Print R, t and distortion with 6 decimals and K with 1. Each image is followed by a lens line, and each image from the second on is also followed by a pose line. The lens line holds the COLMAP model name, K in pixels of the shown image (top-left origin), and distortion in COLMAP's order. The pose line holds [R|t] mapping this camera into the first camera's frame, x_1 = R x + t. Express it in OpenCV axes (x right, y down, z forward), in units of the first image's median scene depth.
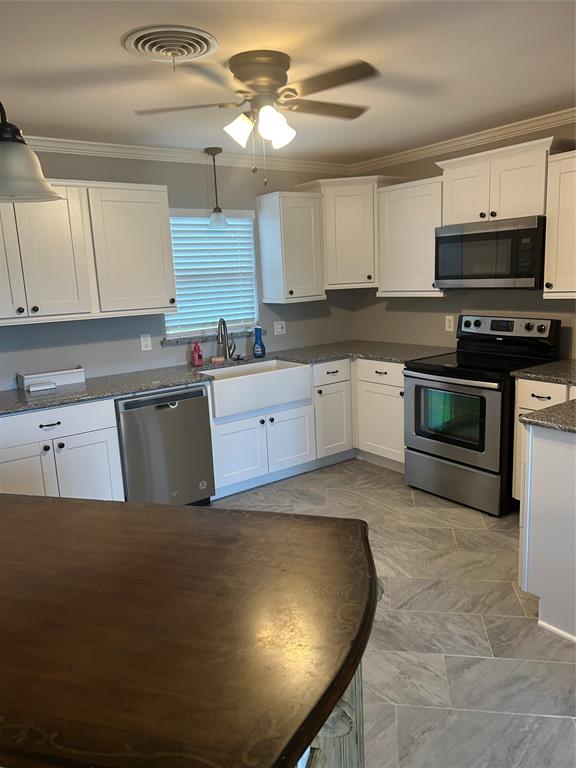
lens RADIAL K [[591.2, 0, 288.0], [0, 591.2, 384.0], [0, 0, 1]] dist [0.127098, -0.168960]
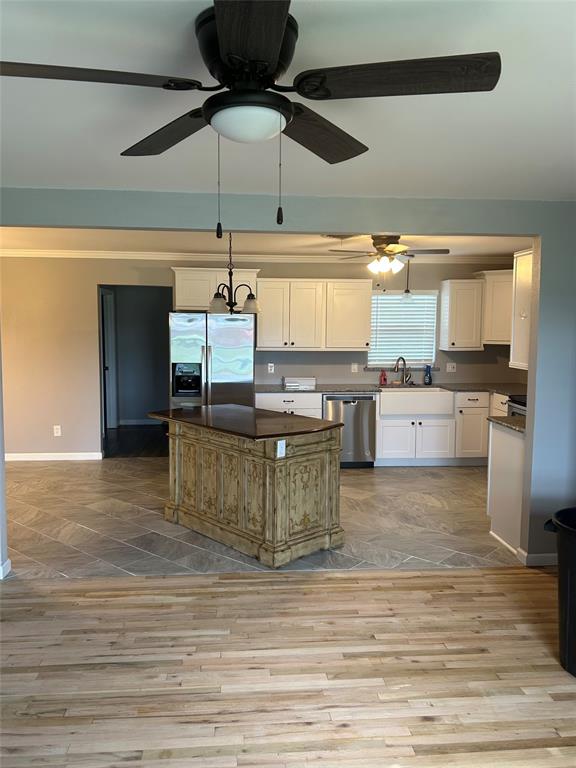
lens RADIAL K [[591.2, 0, 288.0], [0, 591.2, 384.0], [0, 0, 1]] dist [0.127098, -0.168960]
pose [[0.859844, 0.105433, -0.499552, 0.424129], [-0.140346, 0.989562, -0.032716, 0.055181], [0.490888, 0.098240, 0.865666, -0.517961]]
